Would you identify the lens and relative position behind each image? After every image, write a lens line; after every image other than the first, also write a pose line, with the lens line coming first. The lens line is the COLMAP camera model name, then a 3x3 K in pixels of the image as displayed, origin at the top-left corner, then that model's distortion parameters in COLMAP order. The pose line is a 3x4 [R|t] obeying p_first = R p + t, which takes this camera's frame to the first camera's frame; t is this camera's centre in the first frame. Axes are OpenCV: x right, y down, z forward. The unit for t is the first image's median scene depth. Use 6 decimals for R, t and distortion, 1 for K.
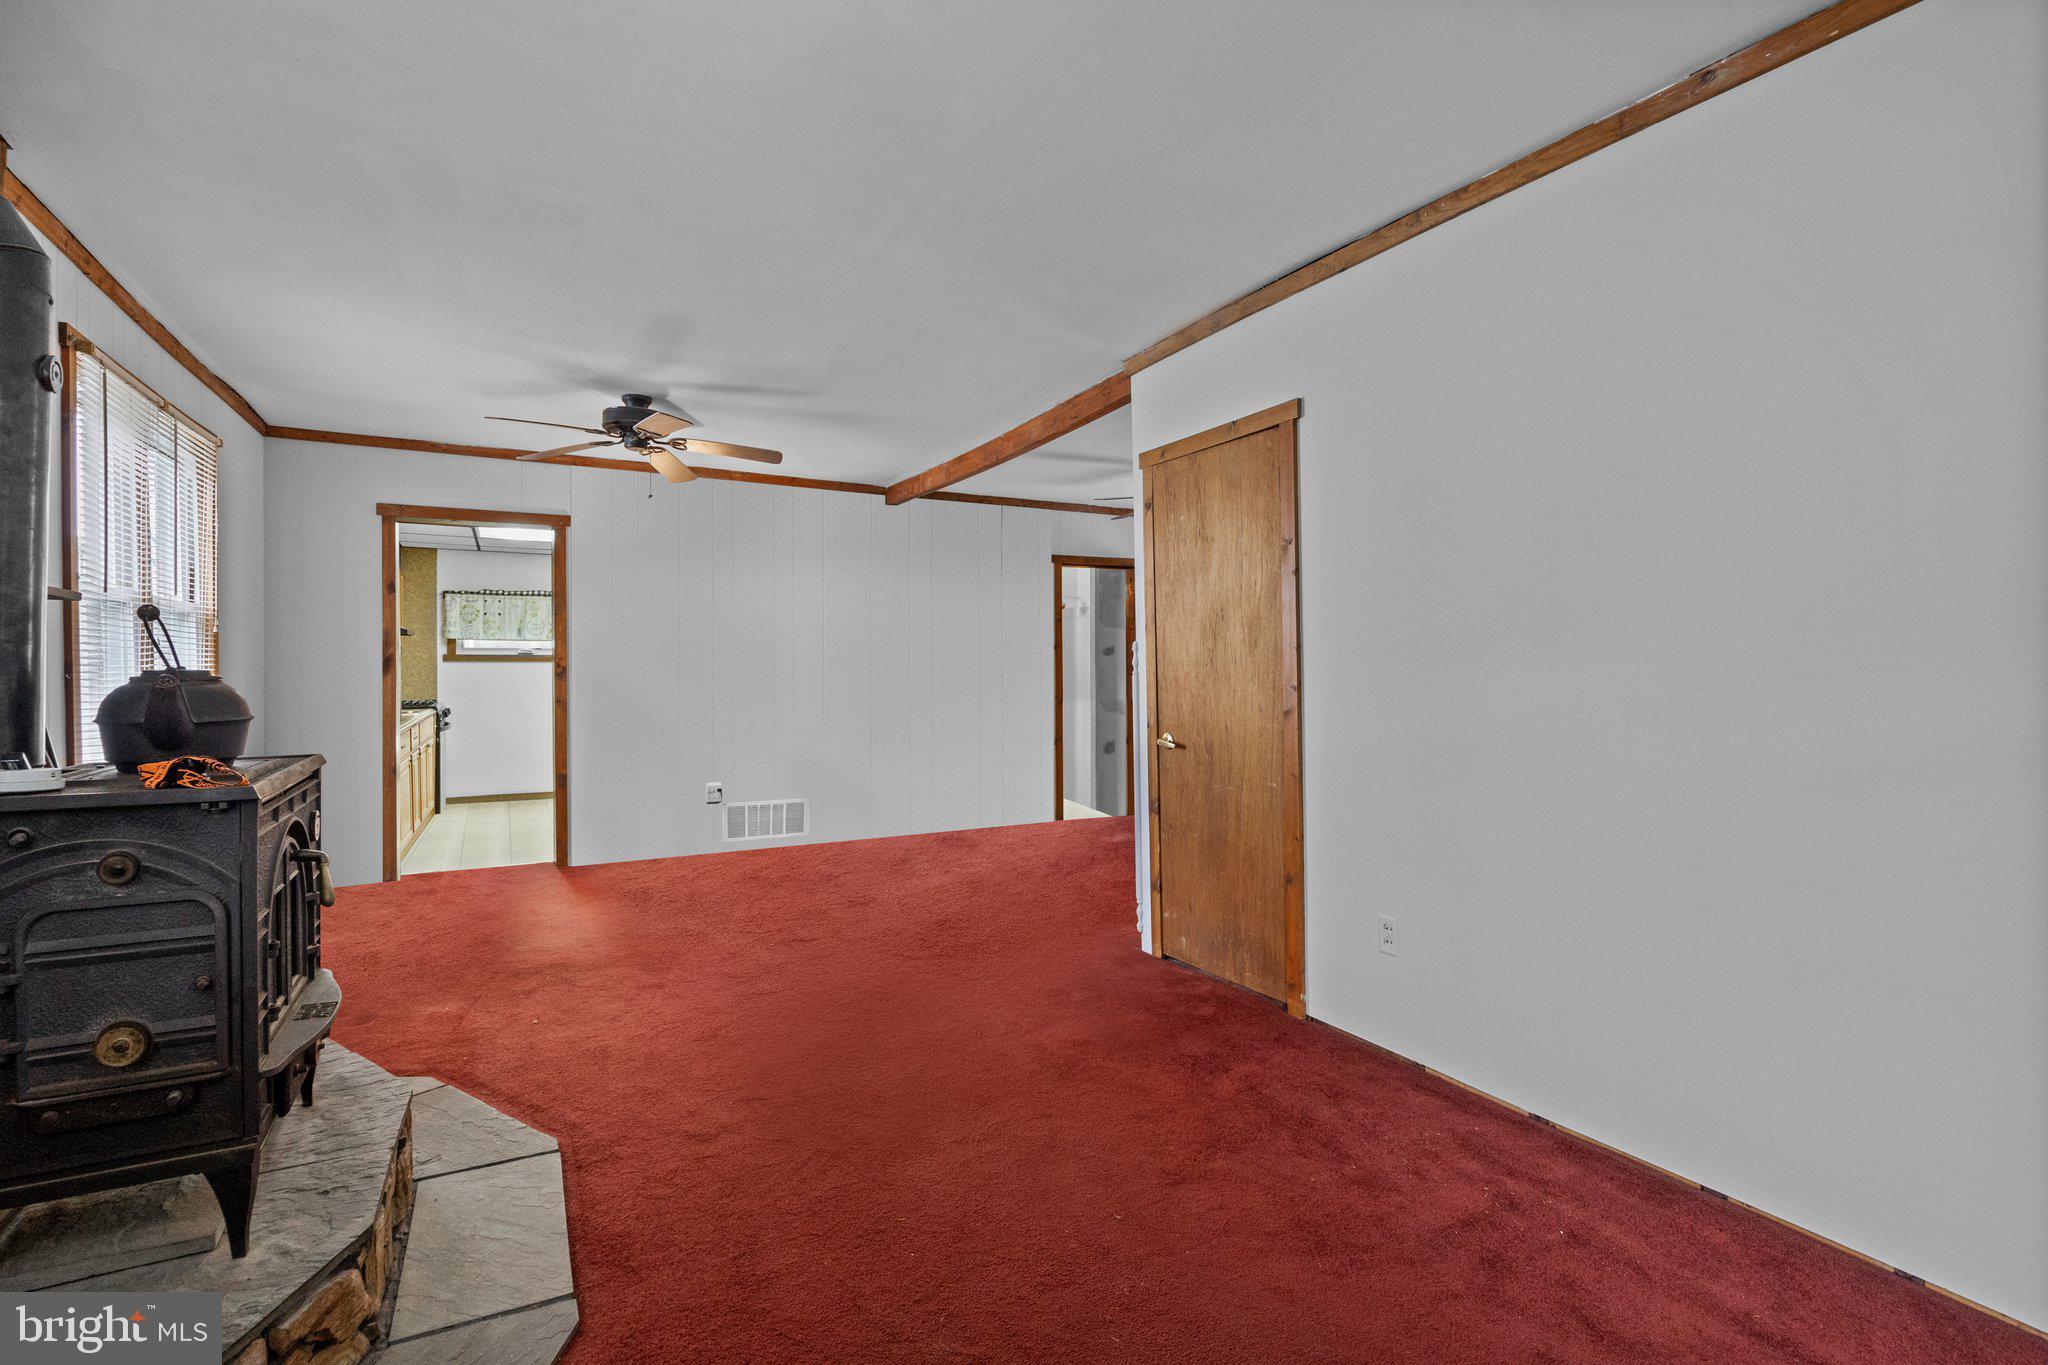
lens RADIAL K [[973.9, 0, 1024.6], [0, 973.9, 677.4], [0, 0, 1]] dist [-0.003098, -0.000834]
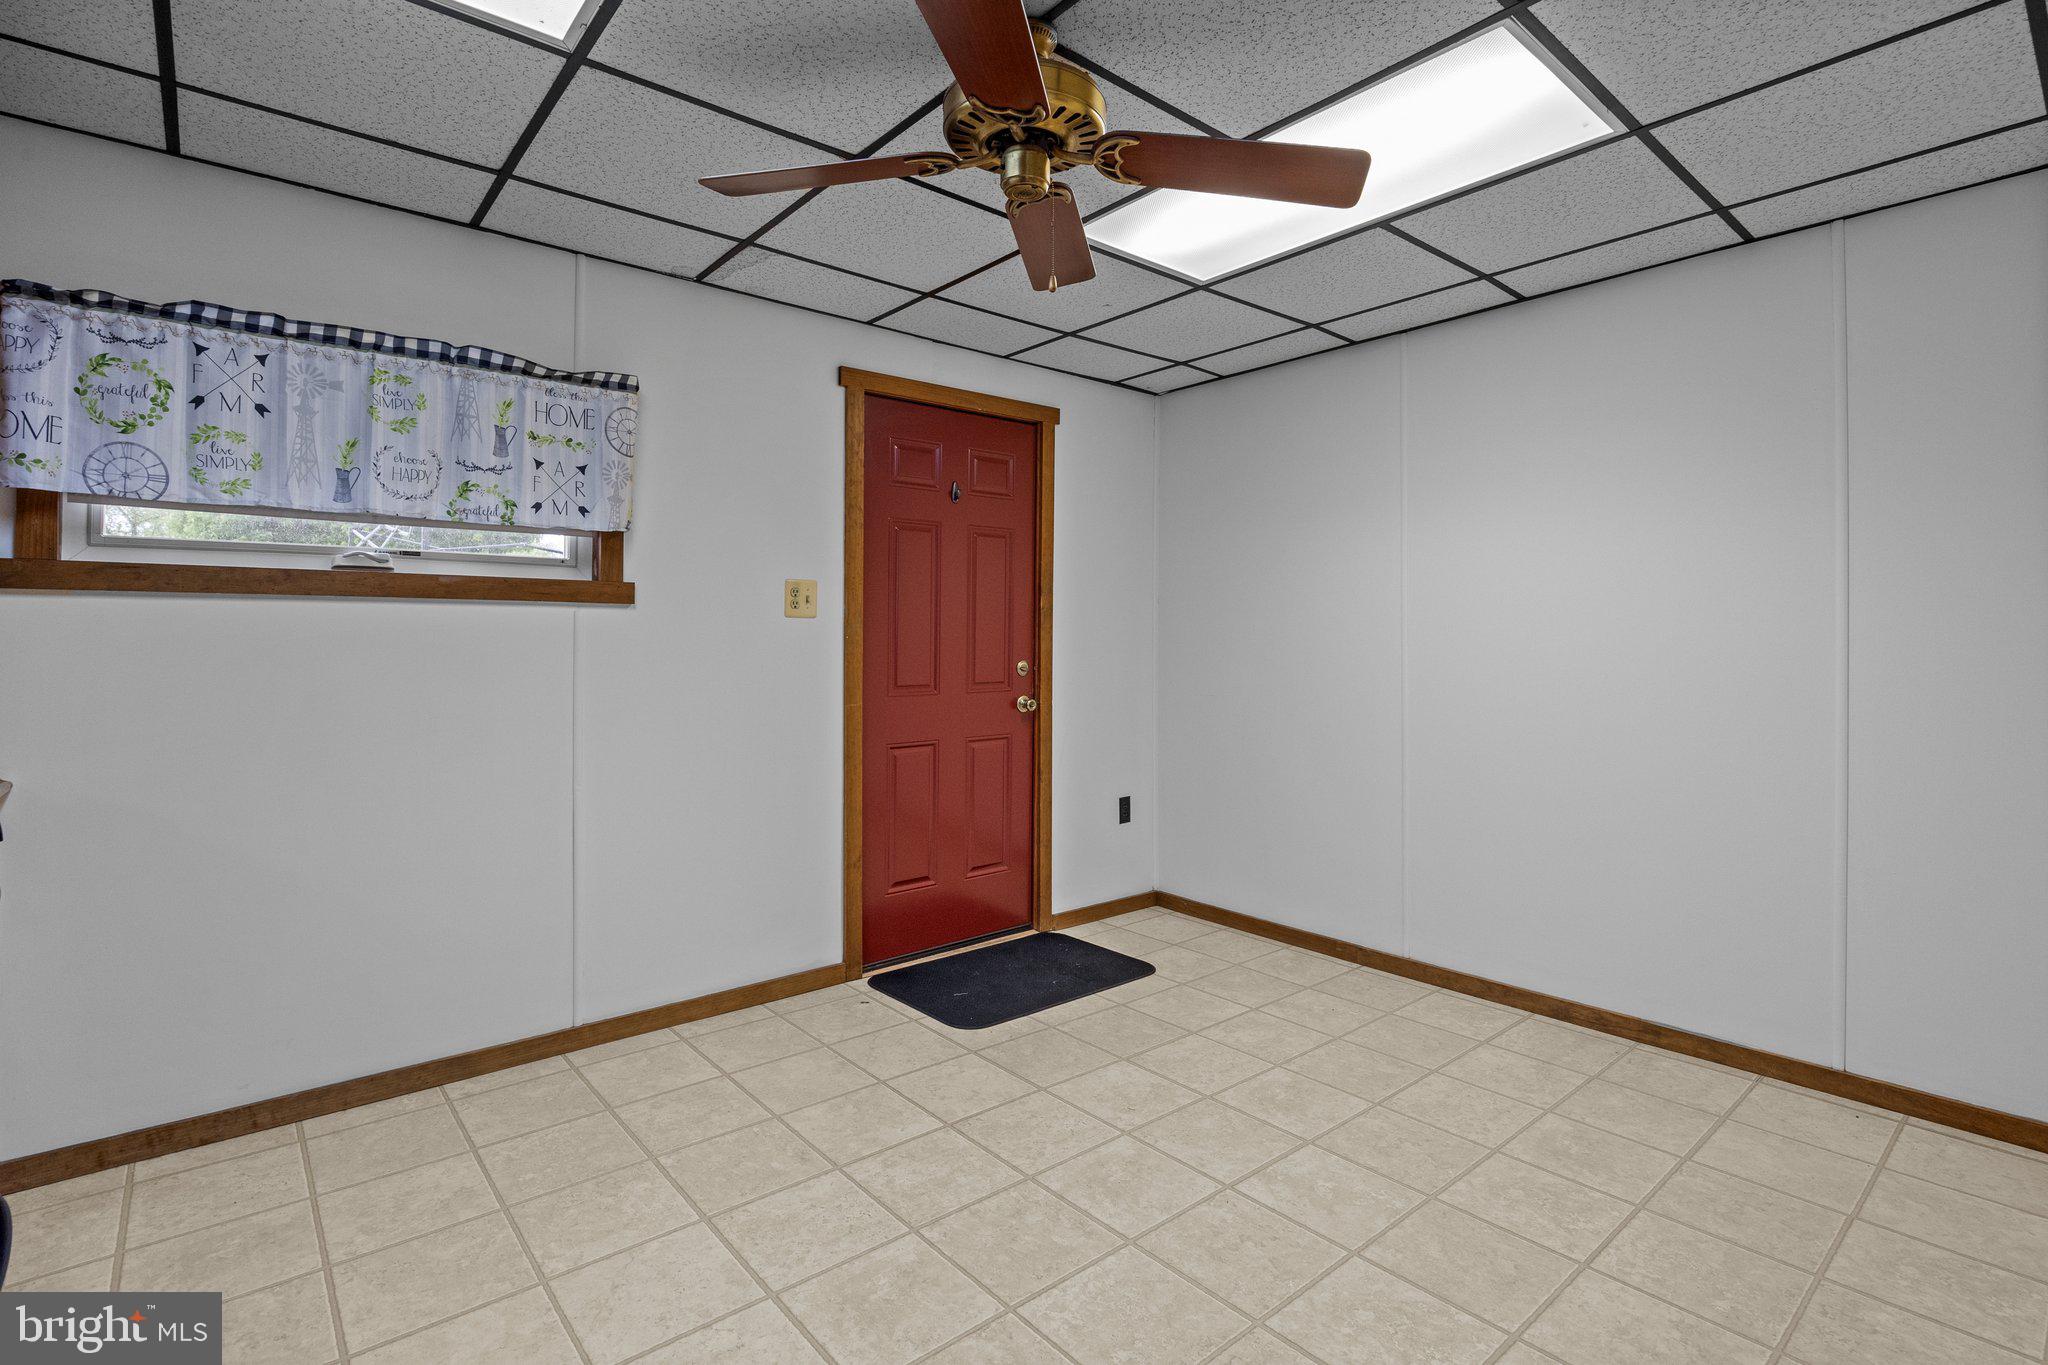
lens RADIAL K [[973.9, 0, 1032.0], [0, 973.9, 639.9], [0, 0, 1]] dist [-0.003098, -0.000834]
pose [[0.976114, 0.003122, 0.217237, -0.396267], [-0.003236, 0.999995, 0.000172, -0.004349], [-0.217235, -0.000871, 0.976119, 0.704601]]
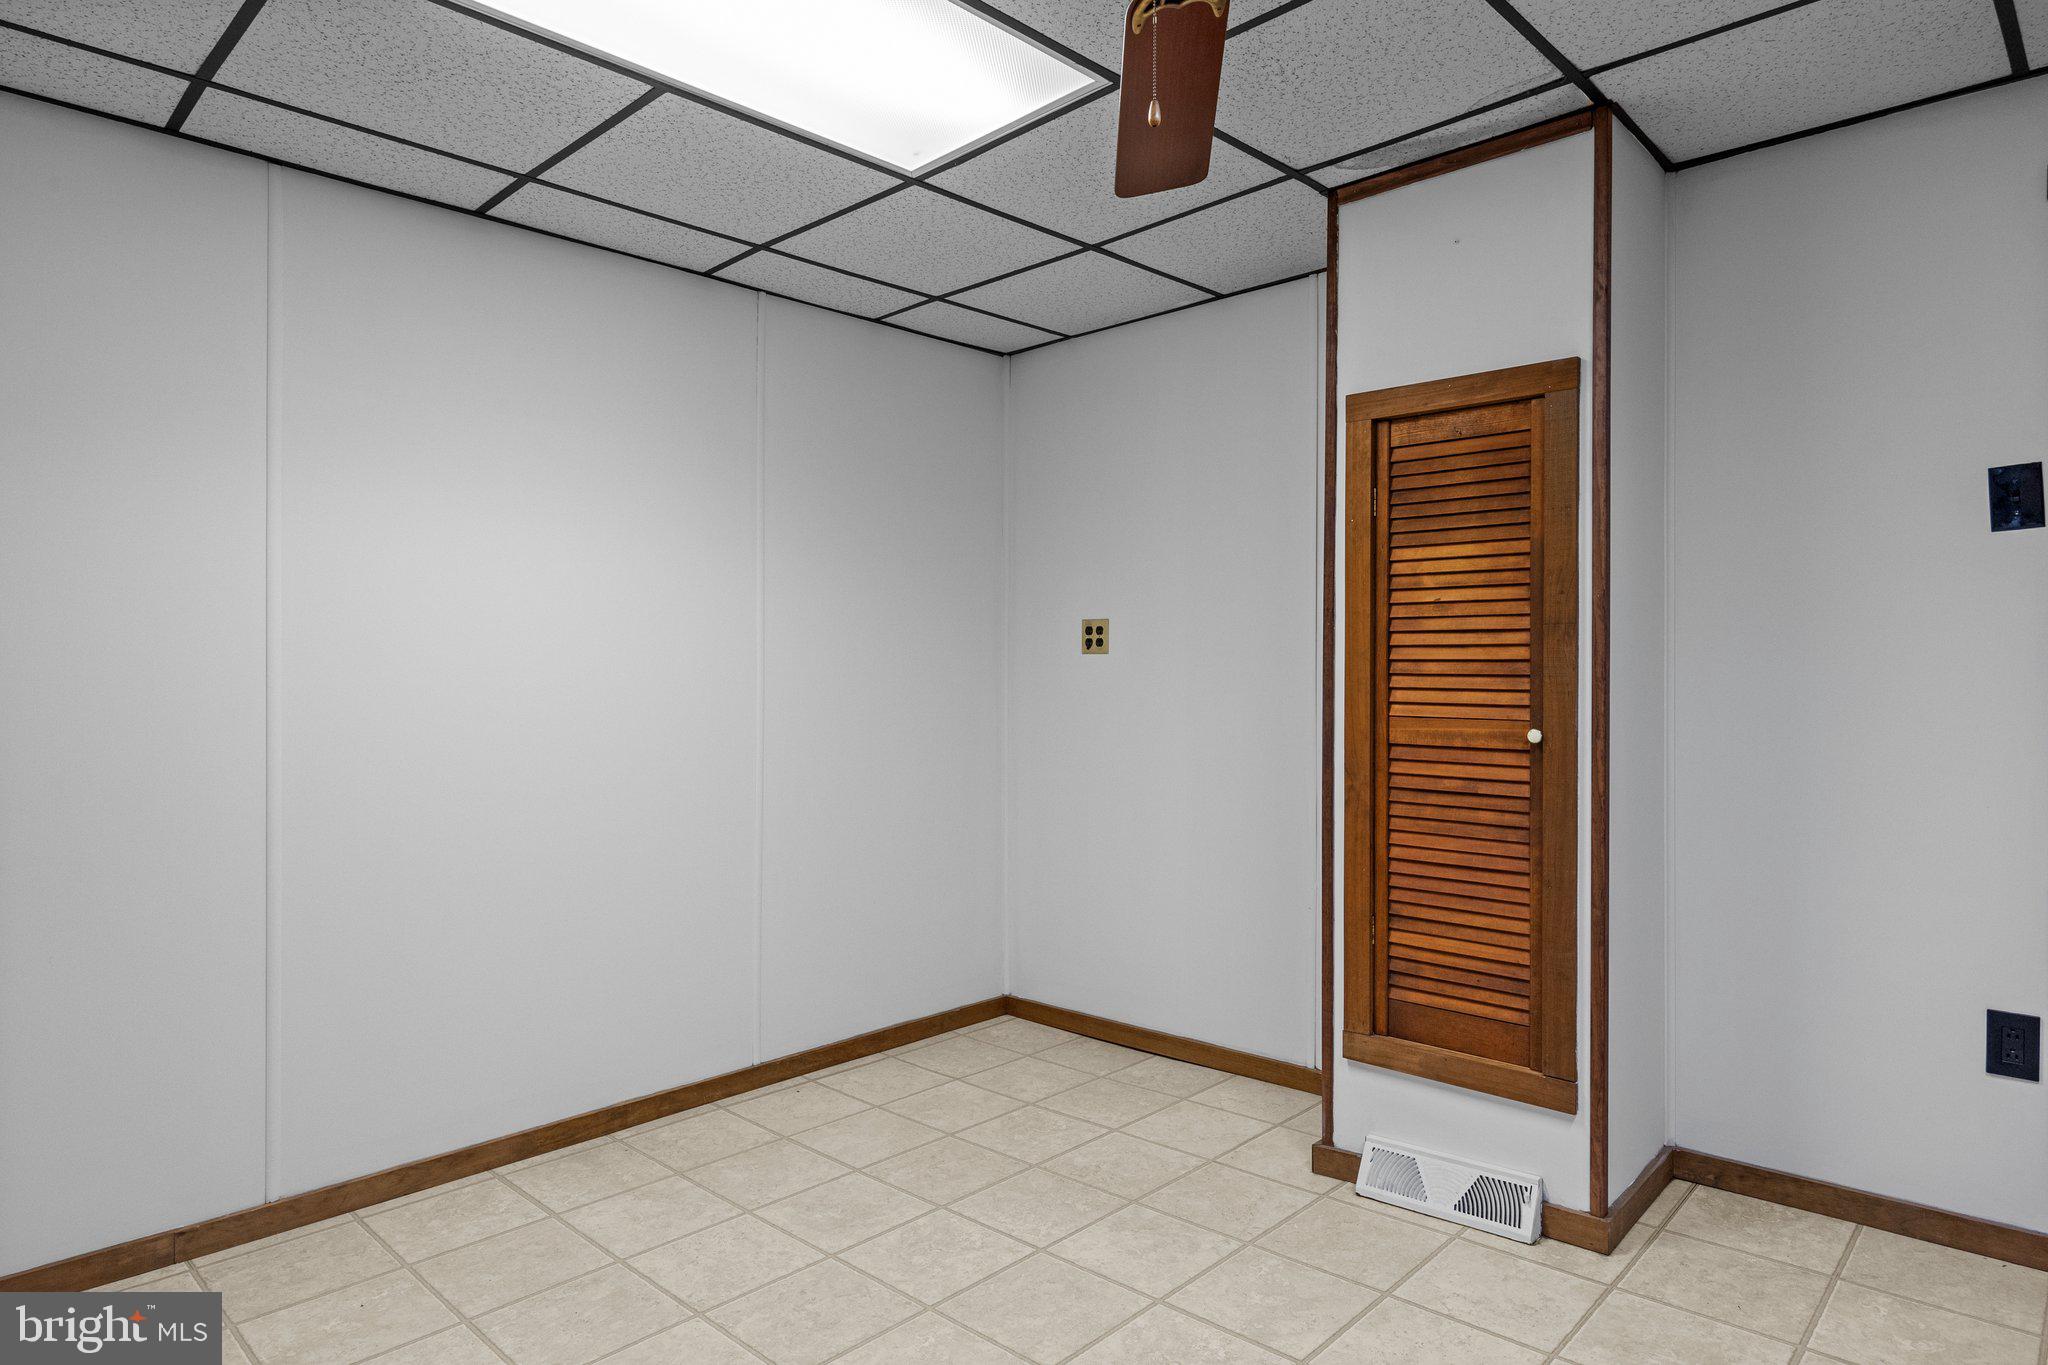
lens RADIAL K [[1191.1, 0, 1024.9], [0, 1191.1, 682.7], [0, 0, 1]] dist [0.002977, 0.000440]
pose [[-0.319083, -0.000407, 0.947727, -0.676161], [0.002236, 0.999997, 0.001183, 0.001643], [-0.947724, 0.002497, -0.319081, 1.464713]]
